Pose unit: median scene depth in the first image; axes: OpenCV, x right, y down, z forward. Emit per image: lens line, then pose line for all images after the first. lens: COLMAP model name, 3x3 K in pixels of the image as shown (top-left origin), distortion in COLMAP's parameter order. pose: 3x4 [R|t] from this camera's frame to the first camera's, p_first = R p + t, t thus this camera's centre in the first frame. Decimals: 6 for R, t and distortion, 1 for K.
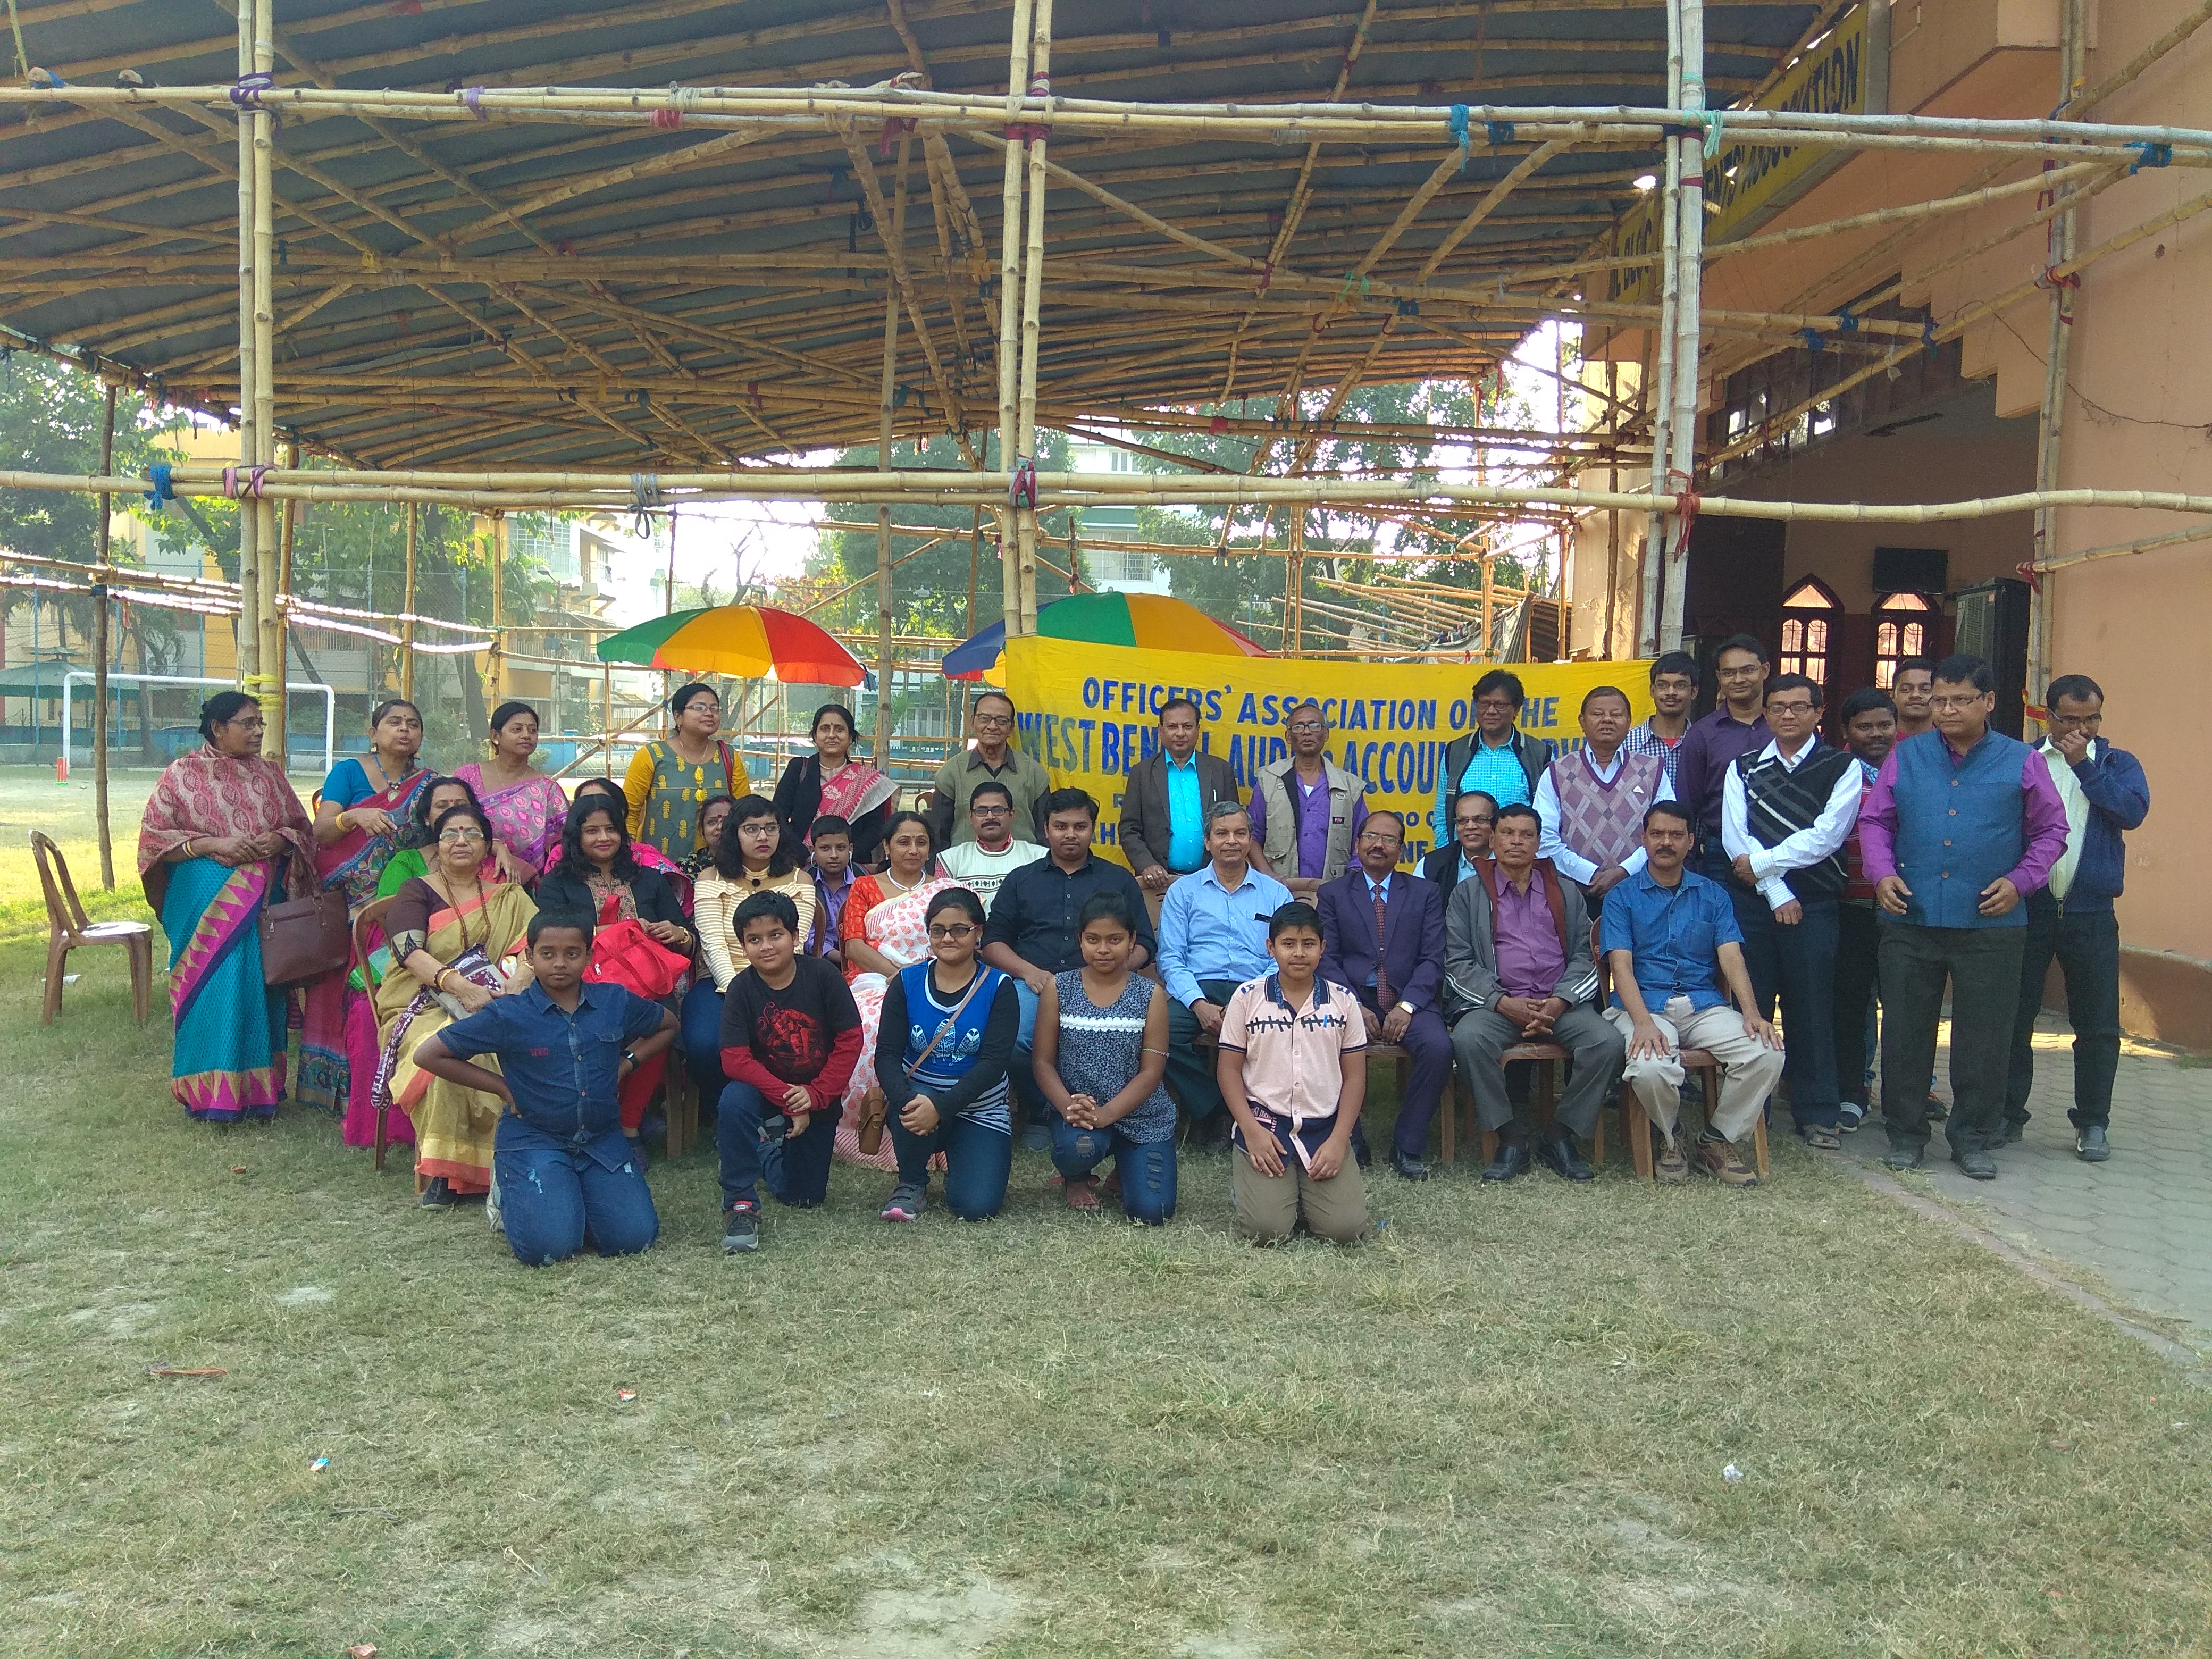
lens RADIAL K [[1563.5, 0, 1137.6], [0, 1563.5, 831.9], [0, 0, 1]] dist [0.072303, -0.074395]
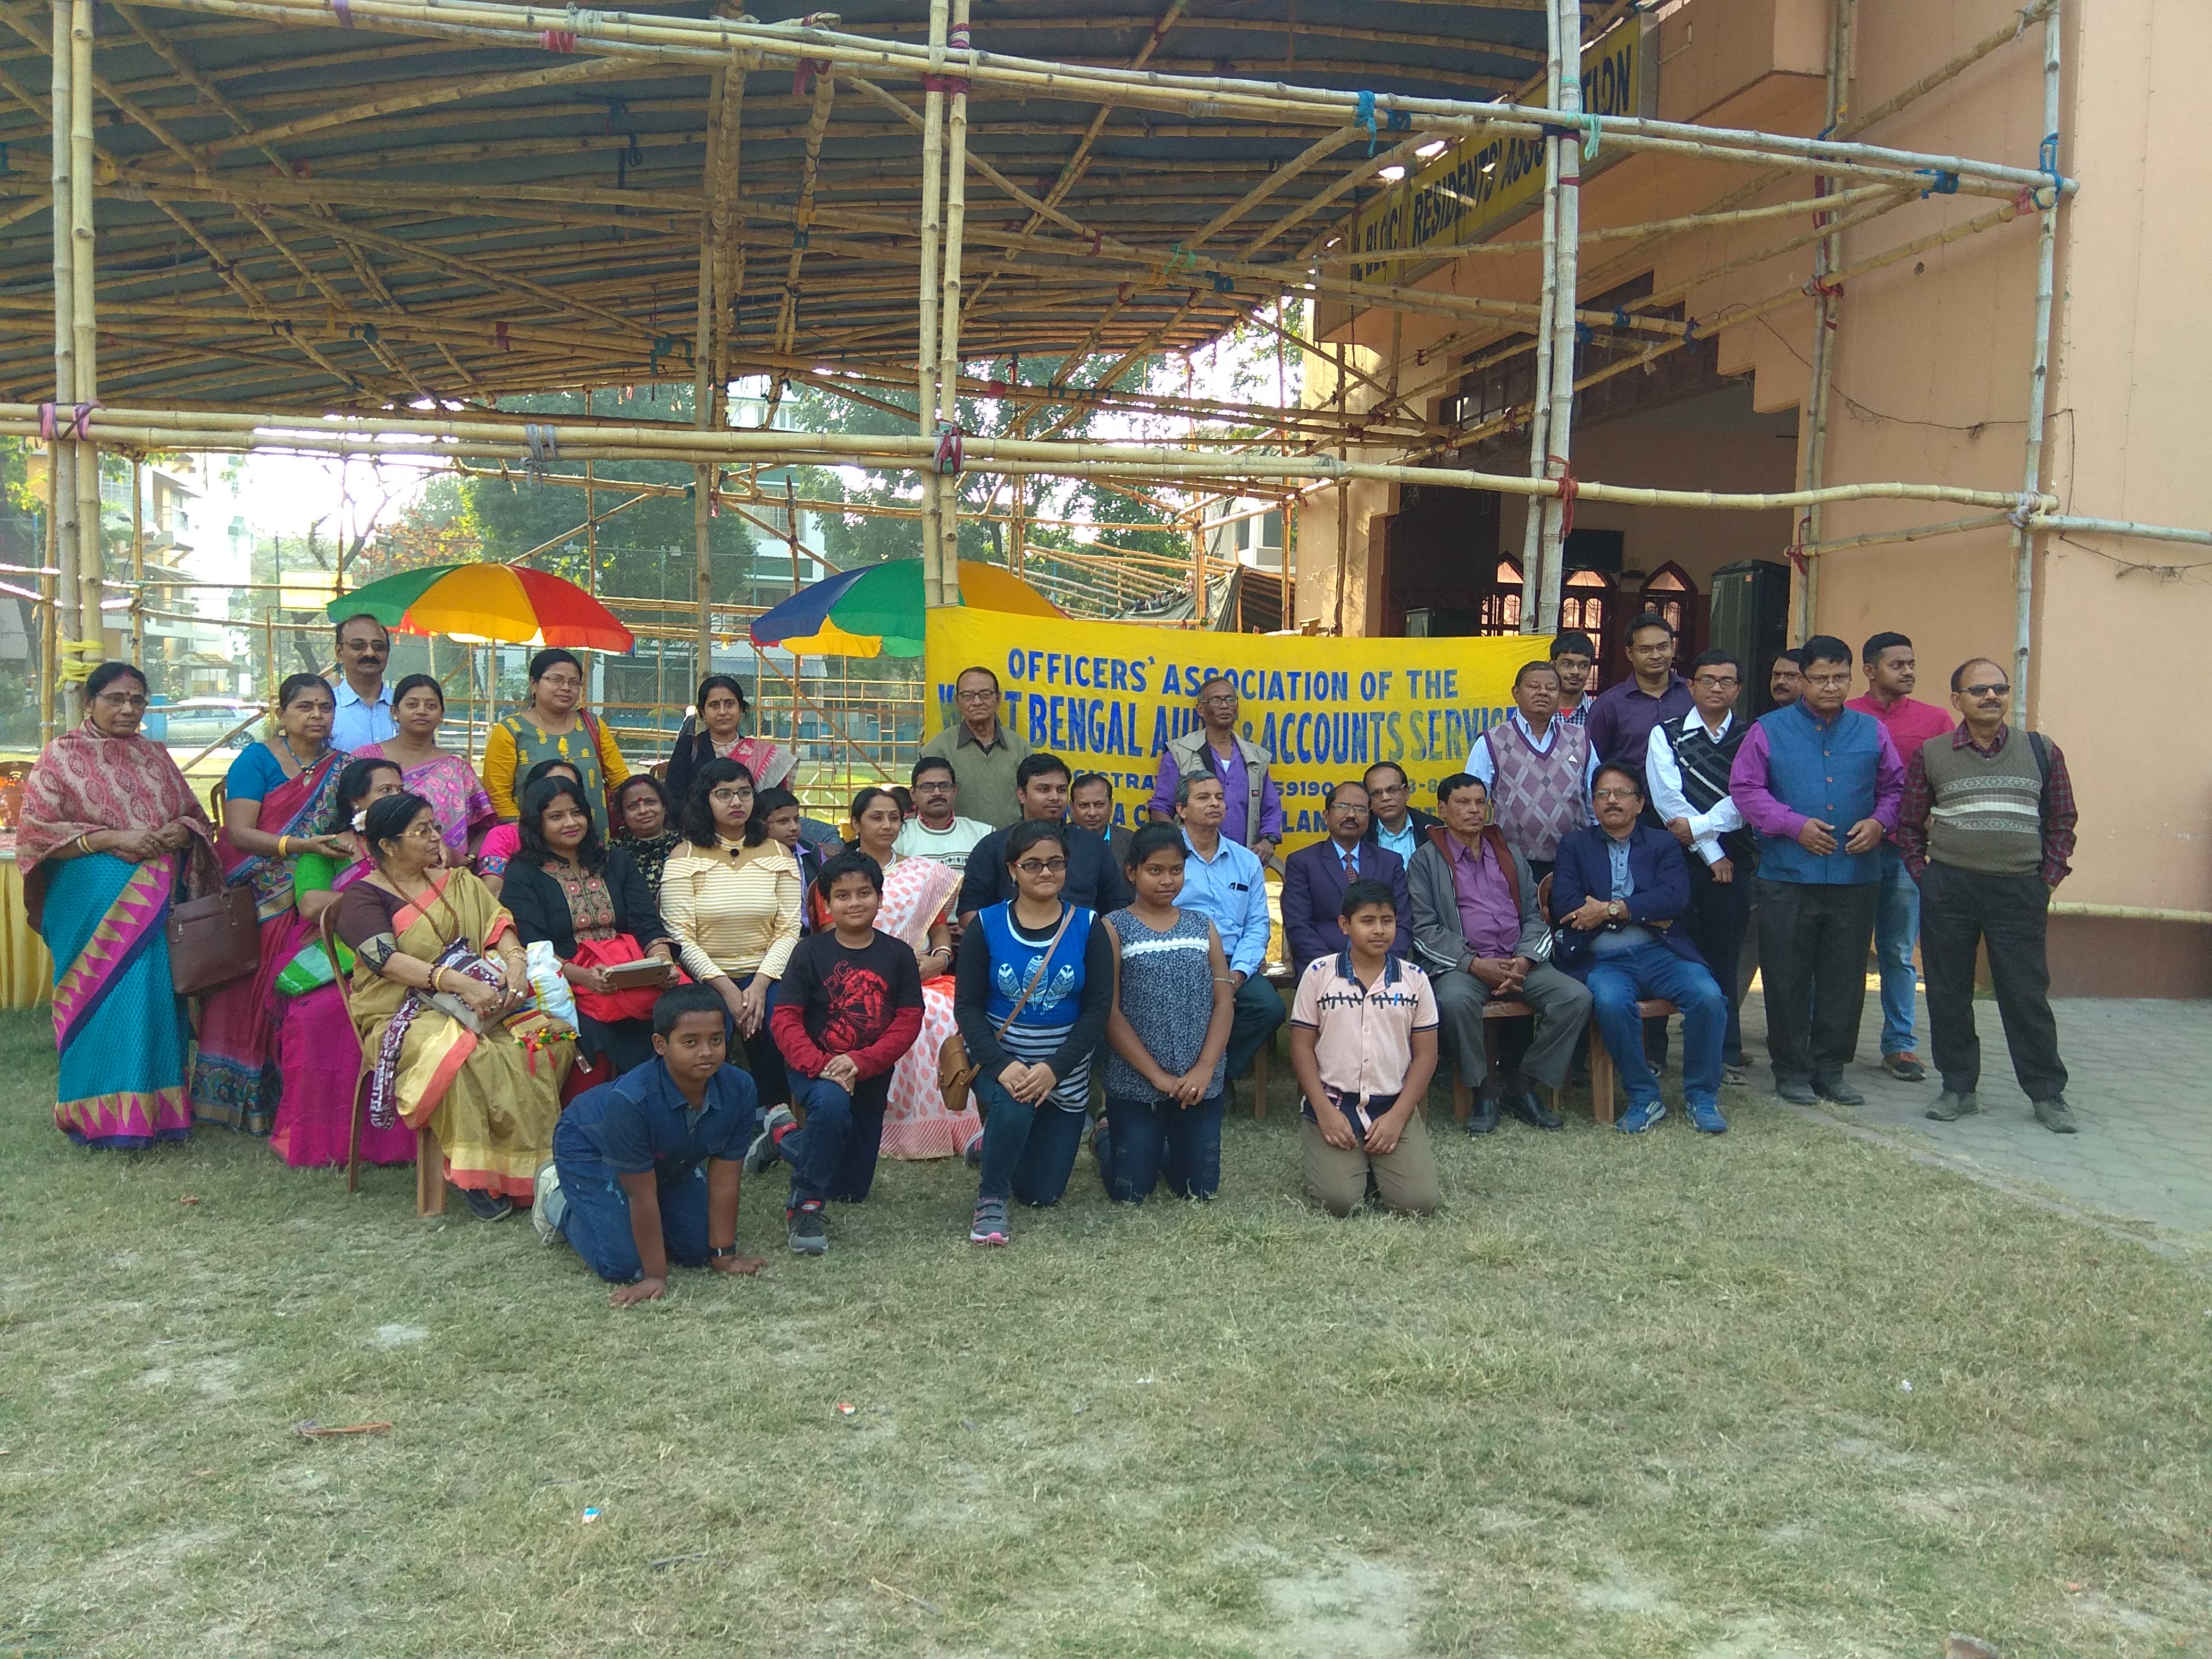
lens RADIAL K [[1562.3, 0, 1104.2], [0, 1562.3, 830.7], [0, 0, 1]] dist [0.069884, -0.083461]
pose [[0.979545, -0.019246, 0.200301, -0.178835], [0.014745, 0.999605, 0.023940, -0.007122], [-0.200682, -0.020497, 0.979442, 0.022054]]
